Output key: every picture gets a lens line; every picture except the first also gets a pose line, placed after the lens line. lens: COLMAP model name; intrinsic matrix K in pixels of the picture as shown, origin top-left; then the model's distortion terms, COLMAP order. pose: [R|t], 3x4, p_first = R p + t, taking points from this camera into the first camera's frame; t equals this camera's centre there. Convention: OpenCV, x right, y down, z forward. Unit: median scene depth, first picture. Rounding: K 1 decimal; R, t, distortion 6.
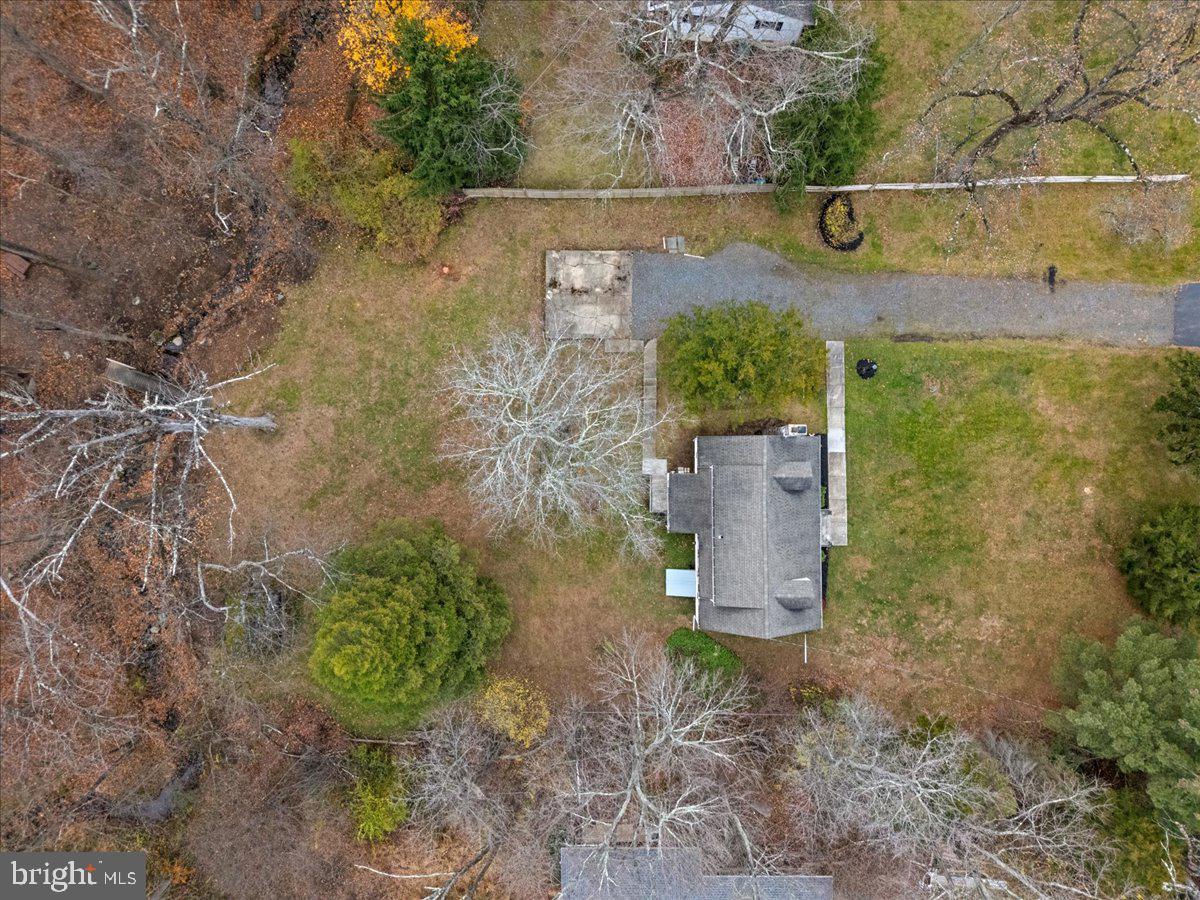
lens RADIAL K [[858.7, 0, 594.0], [0, 858.7, 453.9], [0, 0, 1]] dist [0.076514, -0.025501]
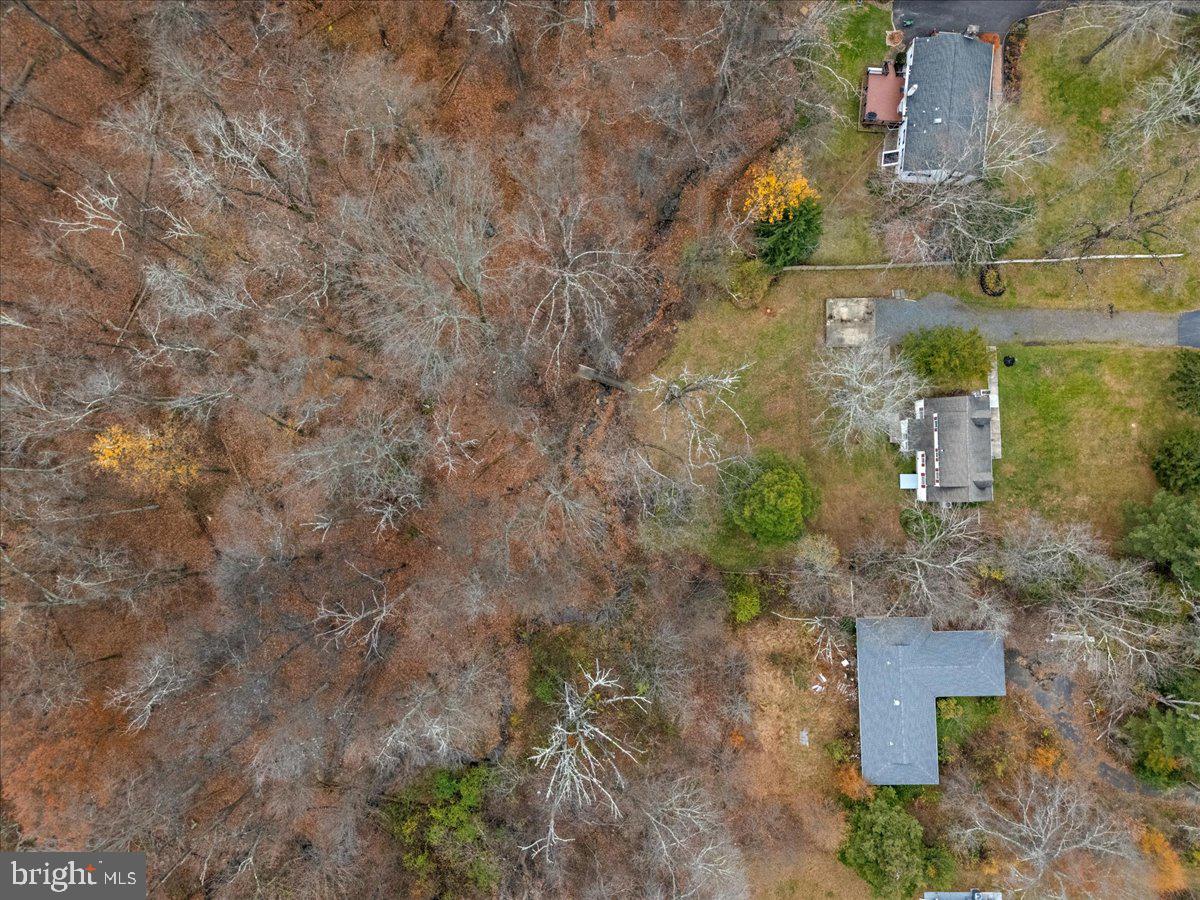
lens RADIAL K [[858.7, 0, 602.7], [0, 858.7, 452.6], [0, 0, 1]] dist [0.076514, -0.025501]
pose [[0.999769, -0.016339, 0.013971, -0.567106], [0.016539, 0.999761, -0.014275, 0.105279], [-0.013734, 0.014503, 0.999800, -0.813339]]
